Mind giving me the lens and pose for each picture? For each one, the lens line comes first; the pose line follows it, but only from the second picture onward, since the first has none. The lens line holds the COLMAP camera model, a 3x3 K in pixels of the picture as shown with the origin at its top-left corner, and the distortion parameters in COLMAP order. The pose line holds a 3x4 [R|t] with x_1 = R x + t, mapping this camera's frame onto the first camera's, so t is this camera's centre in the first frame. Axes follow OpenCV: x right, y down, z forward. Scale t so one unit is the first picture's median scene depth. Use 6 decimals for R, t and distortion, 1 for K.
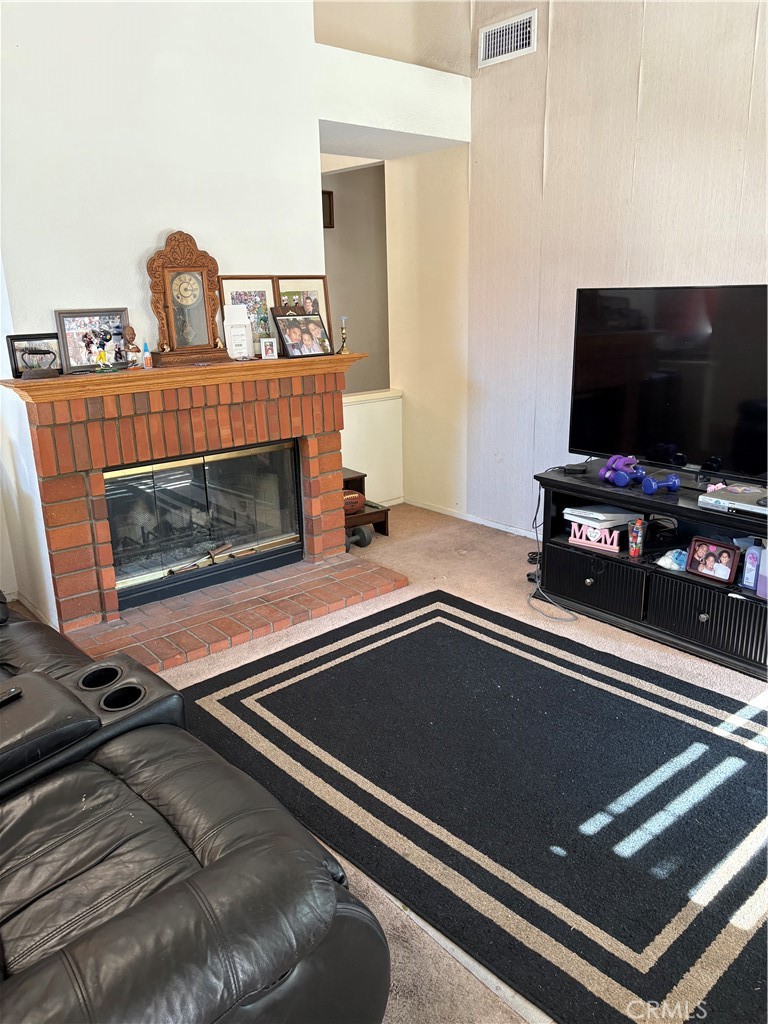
lens RADIAL K [[794.1, 0, 384.0], [0, 794.1, 512.0], [0, 0, 1]] dist [0.006212, 0.002141]
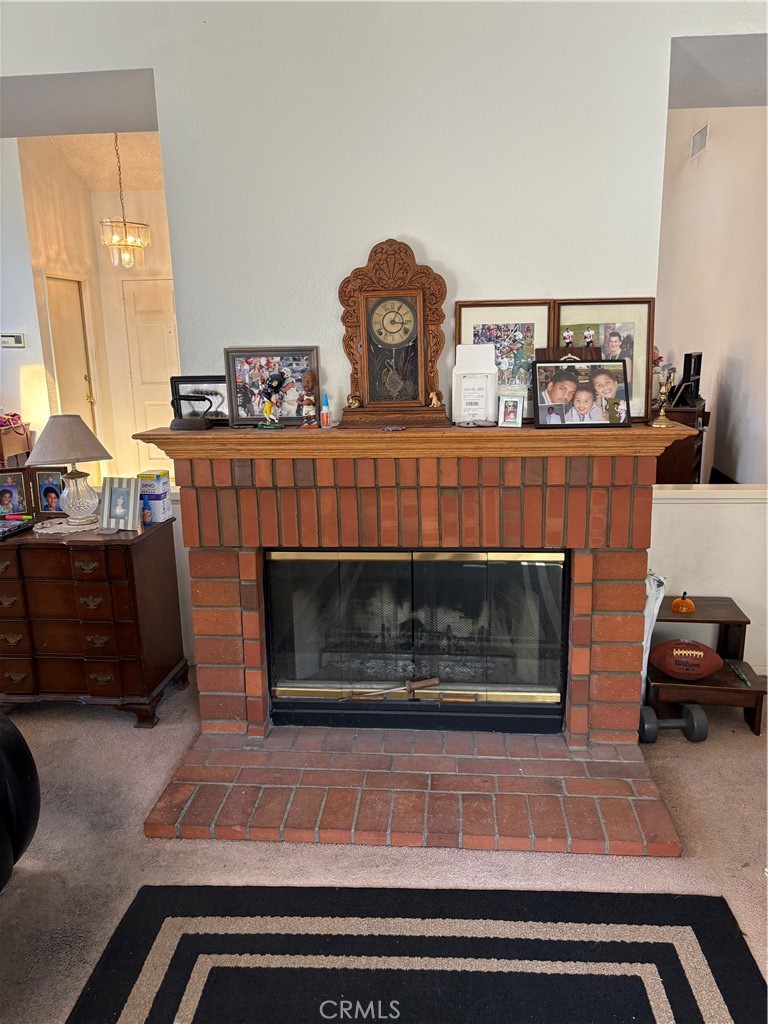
lens RADIAL K [[773.4, 0, 384.0], [0, 773.4, 512.0], [0, 0, 1]] dist [0.066953, -0.066674]
pose [[0.698947, 0.160798, -0.696862, 0.241927], [-0.188984, 0.981287, 0.036878, -0.129394], [0.689752, 0.105920, 0.716257, 0.485103]]
